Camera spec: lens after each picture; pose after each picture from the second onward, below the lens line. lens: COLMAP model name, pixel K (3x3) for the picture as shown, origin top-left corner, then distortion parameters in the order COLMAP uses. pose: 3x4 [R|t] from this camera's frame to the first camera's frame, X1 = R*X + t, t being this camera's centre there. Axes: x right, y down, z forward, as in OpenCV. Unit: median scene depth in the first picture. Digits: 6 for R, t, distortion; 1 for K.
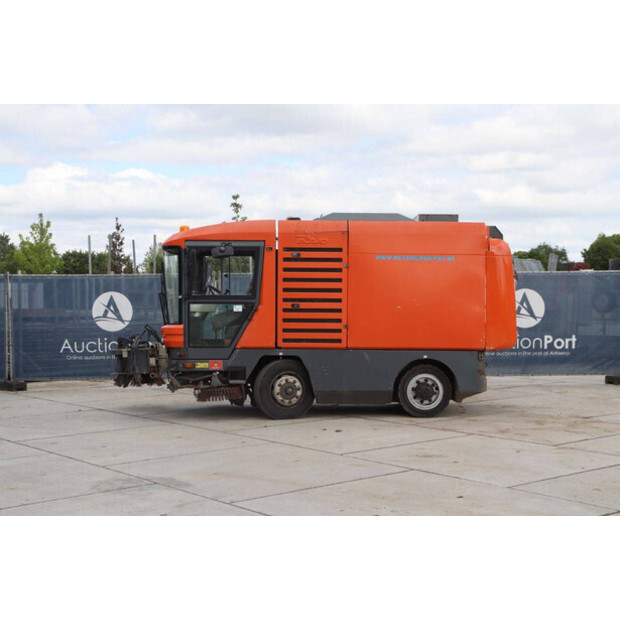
lens RADIAL K [[944.7, 0, 310.0], [0, 944.7, 310.0], [0, 0, 1]] dist [0.092650, 0.055095]
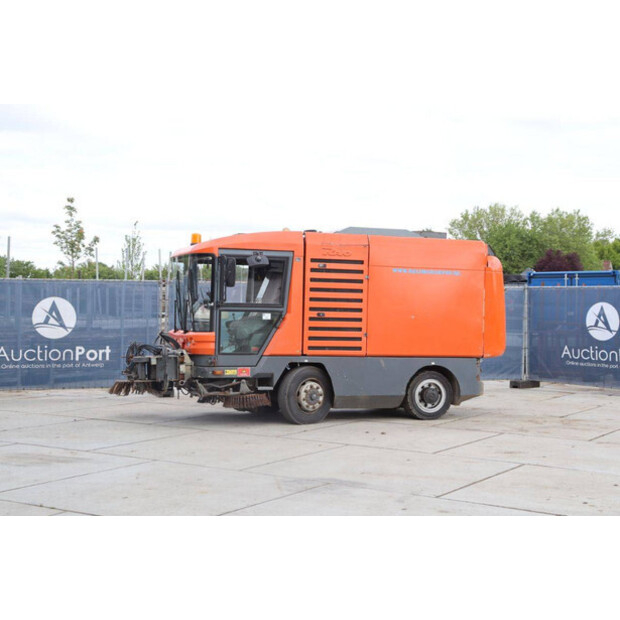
lens RADIAL K [[944.7, 0, 310.0], [0, 944.7, 310.0], [0, 0, 1]] dist [0.092650, 0.055095]
pose [[0.958838, 0.013588, 0.283628, -0.321386], [-0.011036, 0.999883, -0.010593, 0.001497], [-0.283738, 0.007027, 0.958876, 0.005050]]
